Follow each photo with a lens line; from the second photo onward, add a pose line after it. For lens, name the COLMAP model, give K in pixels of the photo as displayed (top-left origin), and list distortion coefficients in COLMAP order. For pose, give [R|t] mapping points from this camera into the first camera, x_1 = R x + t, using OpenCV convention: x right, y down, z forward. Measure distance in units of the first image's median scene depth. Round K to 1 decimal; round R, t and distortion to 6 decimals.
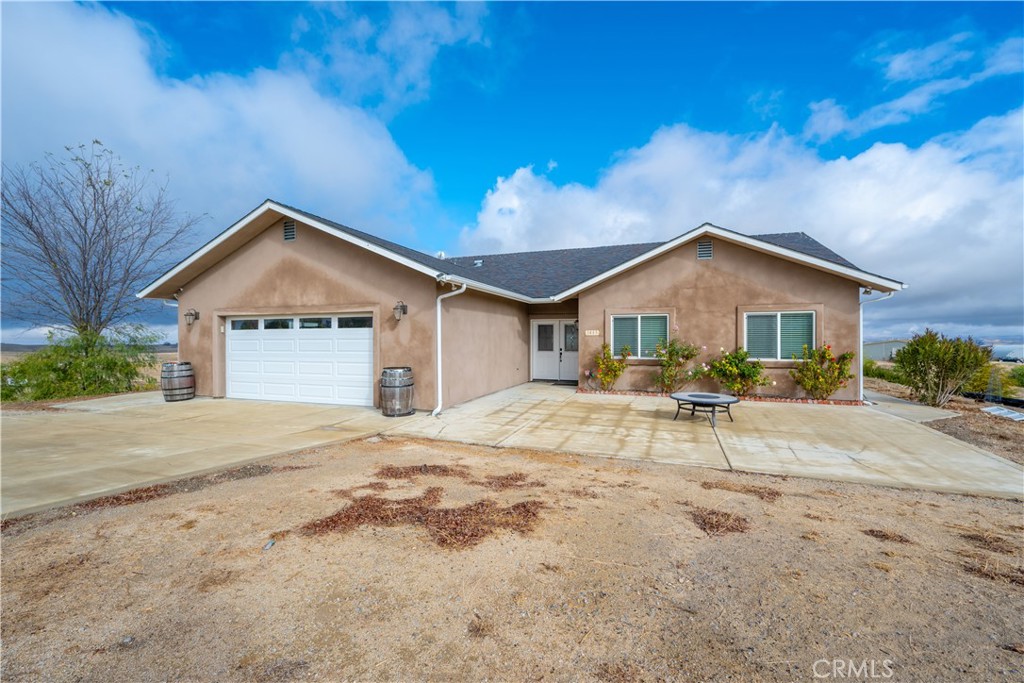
lens RADIAL K [[444.1, 0, 511.9], [0, 444.1, 340.4], [0, 0, 1]] dist [0.000068, -0.000011]
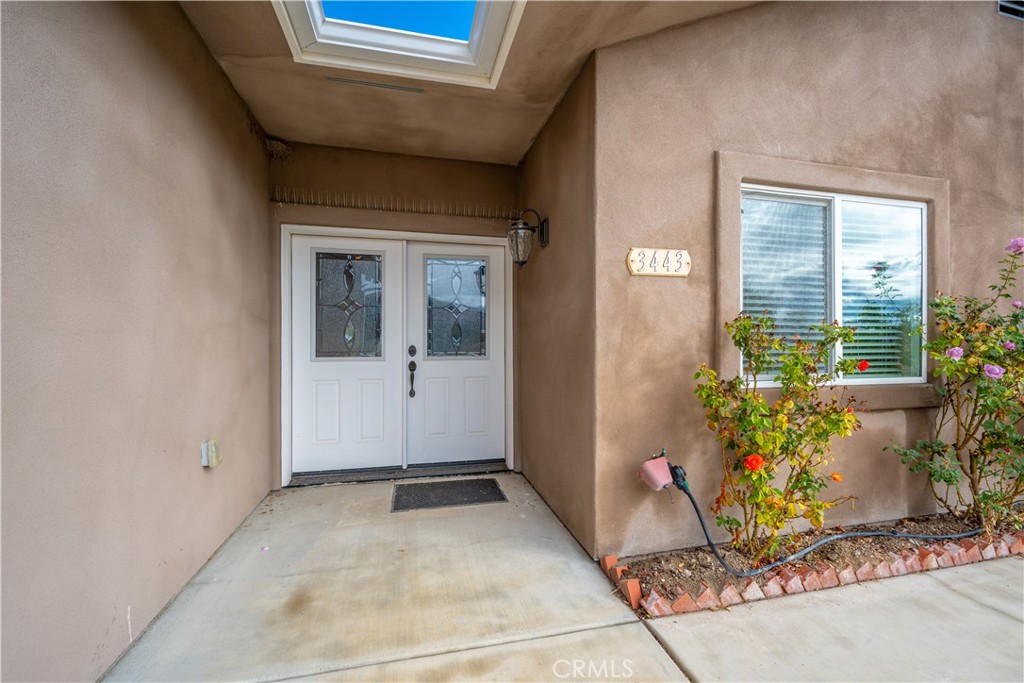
lens RADIAL K [[444.1, 0, 516.3], [0, 444.1, 340.9], [0, 0, 1]] dist [0.000068, -0.000011]
pose [[0.831539, 0.004581, 0.555447, 0.018542], [-0.000305, 0.999970, -0.007791, 0.019458], [-0.555466, 0.006310, 0.831515, 0.868468]]
